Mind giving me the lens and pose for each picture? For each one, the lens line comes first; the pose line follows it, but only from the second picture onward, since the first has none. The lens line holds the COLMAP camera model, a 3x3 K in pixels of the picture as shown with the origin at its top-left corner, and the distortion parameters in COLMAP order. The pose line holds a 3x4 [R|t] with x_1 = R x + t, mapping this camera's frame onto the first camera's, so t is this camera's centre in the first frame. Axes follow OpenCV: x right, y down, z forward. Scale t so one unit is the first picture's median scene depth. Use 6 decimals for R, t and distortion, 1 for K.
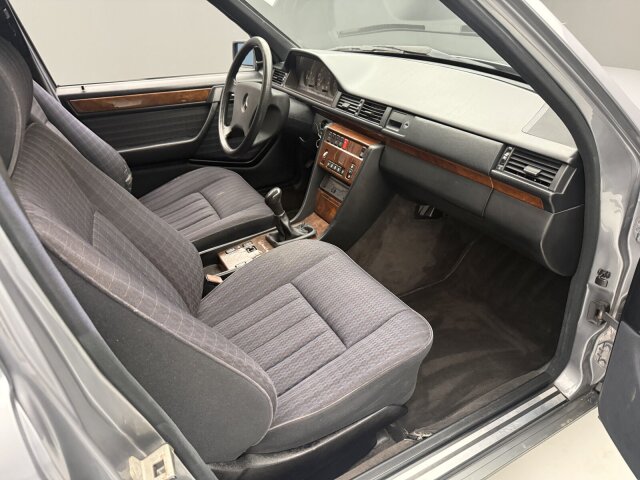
lens RADIAL K [[437.3, 0, 323.9], [0, 437.3, 240.4], [0, 0, 1]] dist [0.120752, -0.200185]
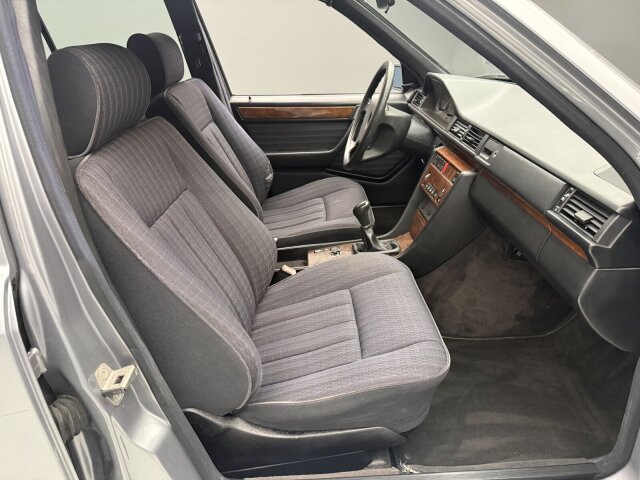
lens RADIAL K [[437.3, 0, 323.9], [0, 437.3, 240.4], [0, 0, 1]] dist [0.120752, -0.200185]
pose [[0.894961, 0.190165, -0.403585, 0.250163], [-0.209687, 0.977759, -0.004277, -0.000476], [0.393796, 0.088454, 0.914932, 0.006932]]
